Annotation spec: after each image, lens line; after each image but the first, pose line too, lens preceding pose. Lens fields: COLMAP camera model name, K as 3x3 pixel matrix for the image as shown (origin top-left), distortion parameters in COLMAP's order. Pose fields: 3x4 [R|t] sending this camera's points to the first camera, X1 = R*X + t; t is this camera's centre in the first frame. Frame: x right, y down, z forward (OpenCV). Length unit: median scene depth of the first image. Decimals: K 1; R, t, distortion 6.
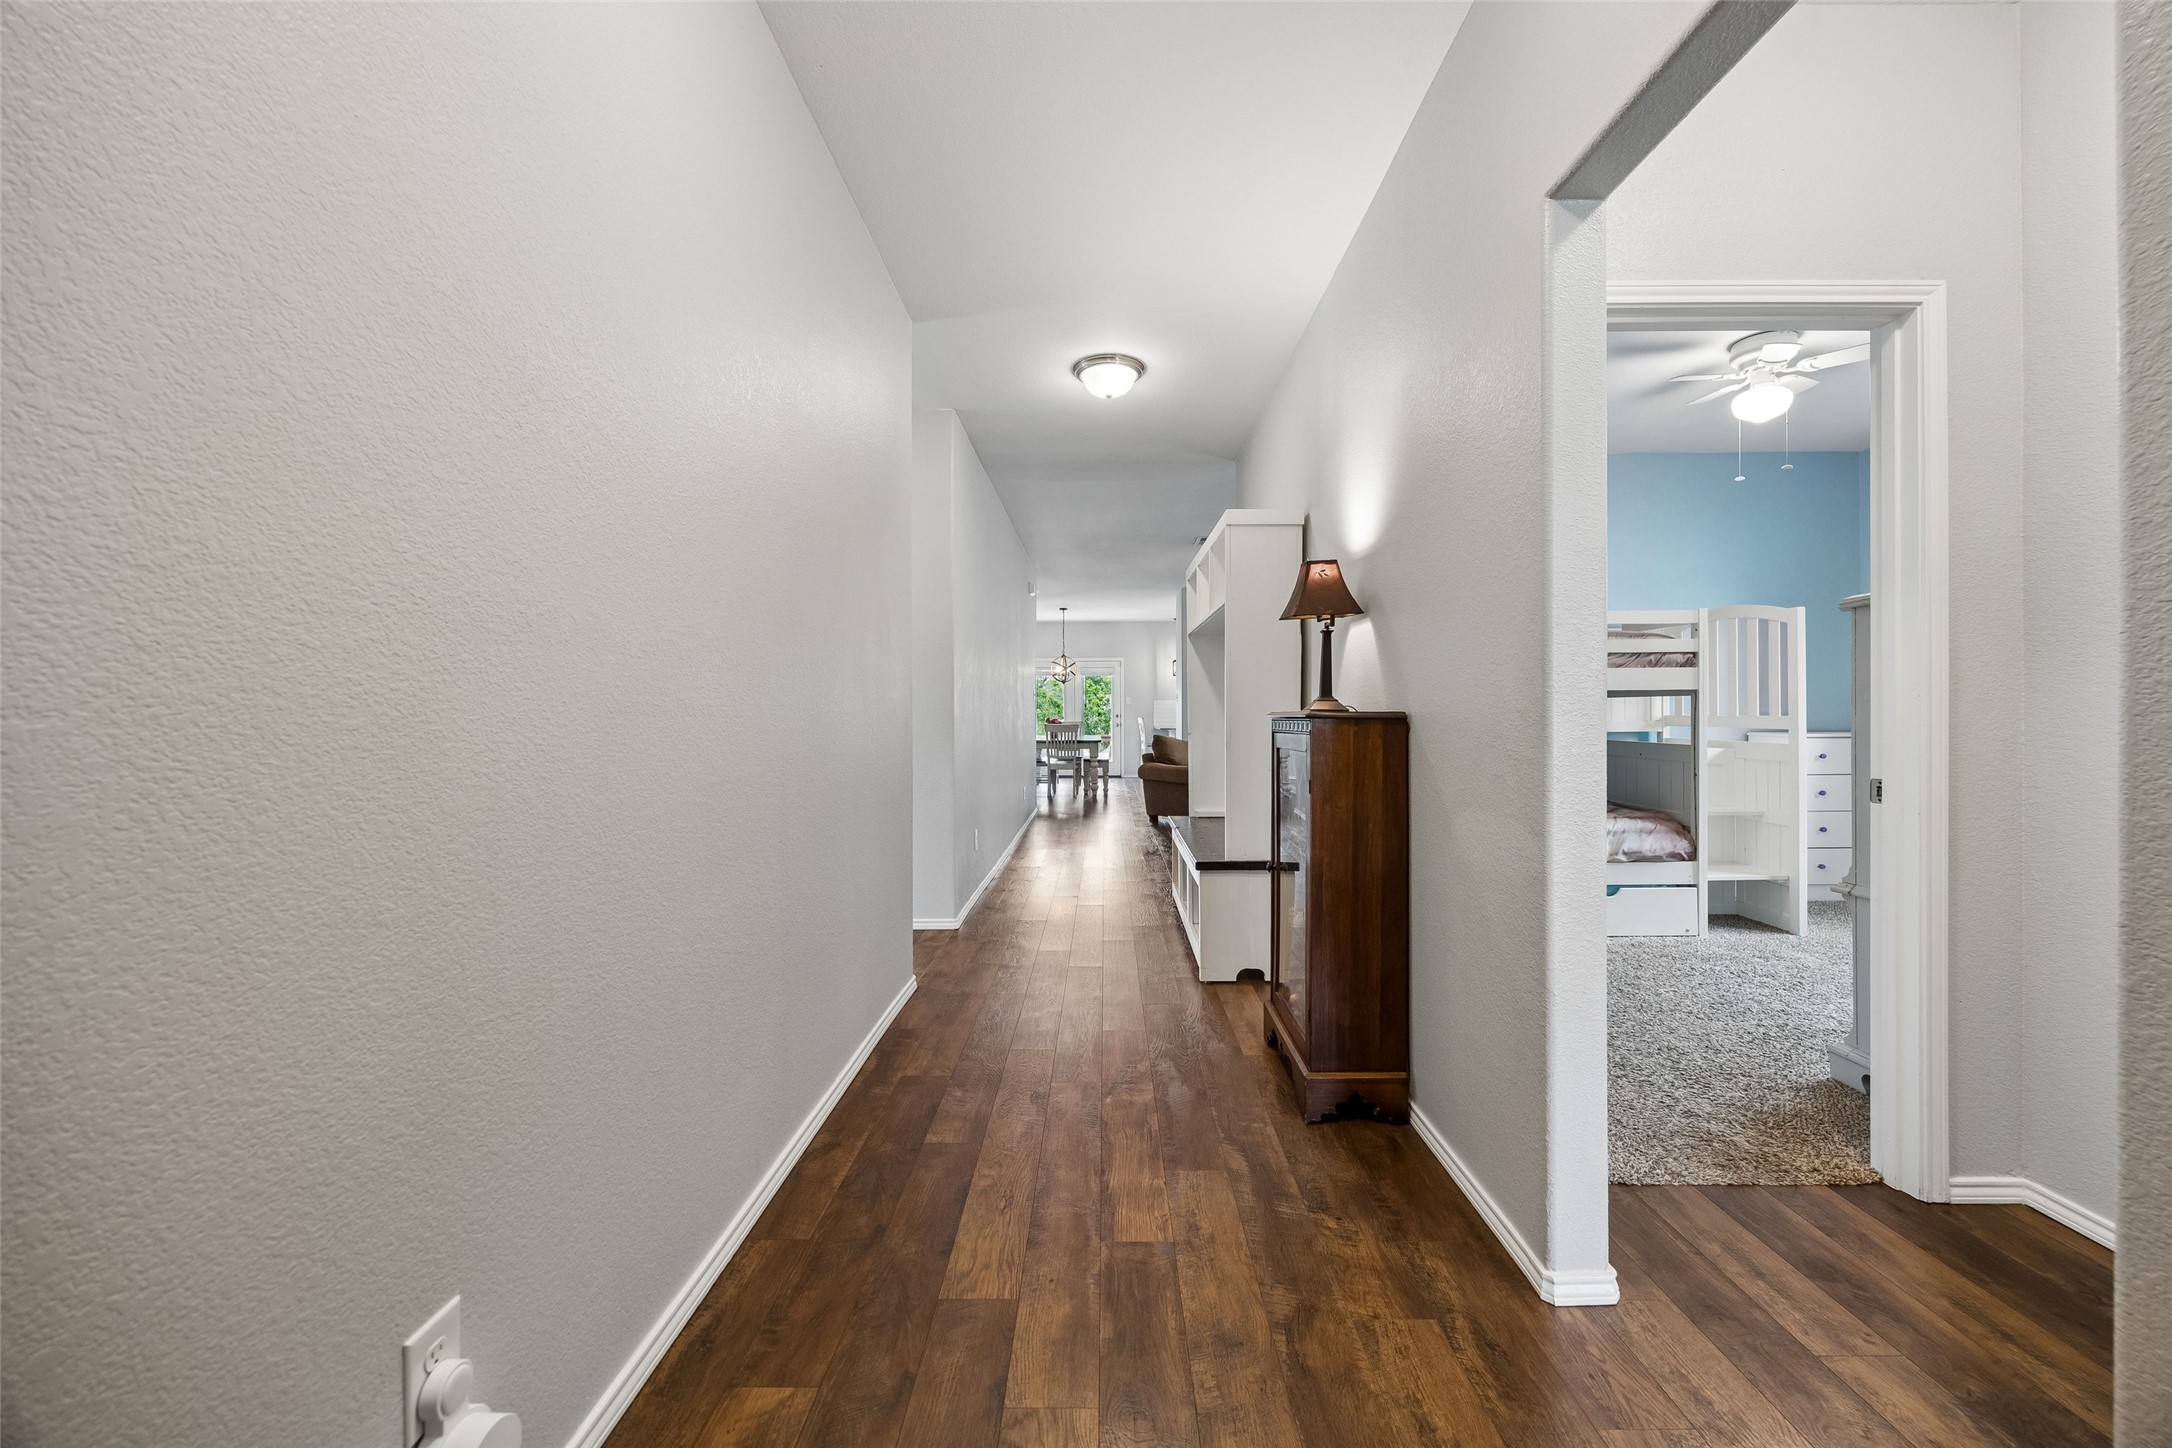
lens RADIAL K [[829.6, 0, 1123.4], [0, 829.6, 717.6], [0, 0, 1]] dist [-0.000422, 0.000008]
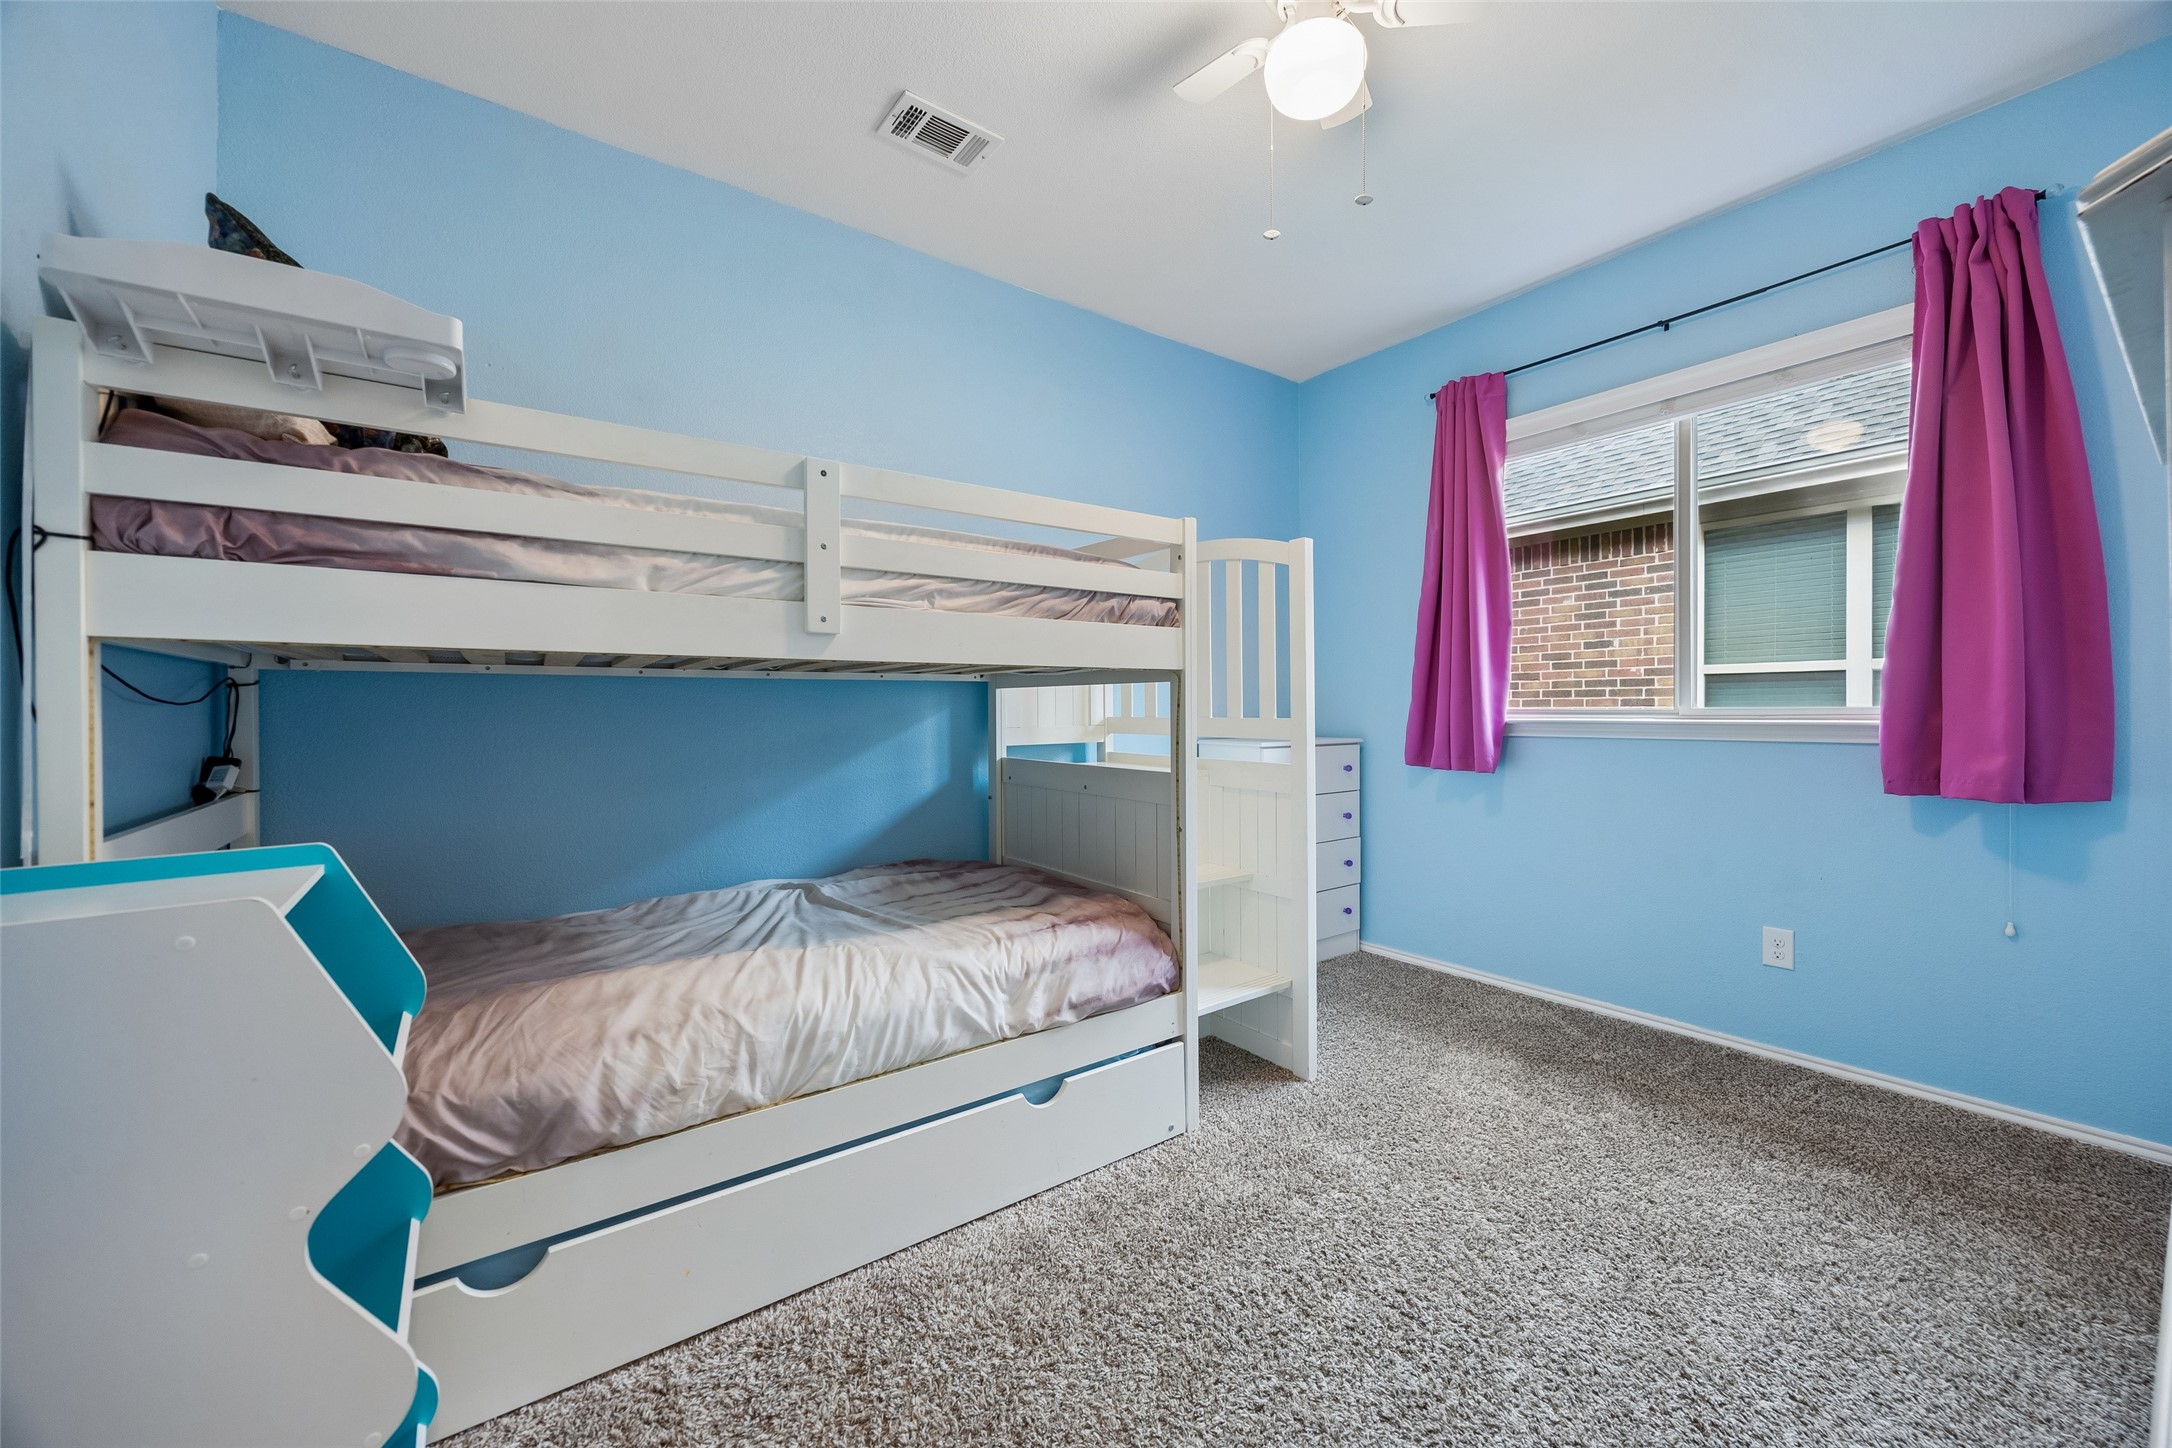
lens RADIAL K [[829.6, 0, 1077.7], [0, 829.6, 715.3], [0, 0, 1]] dist [-0.000422, 0.000008]
pose [[0.818754, -0.007164, 0.574100, 0.329566], [0.007938, 0.999968, 0.001158, -0.005620], [-0.574090, 0.003609, 0.818784, 0.599185]]
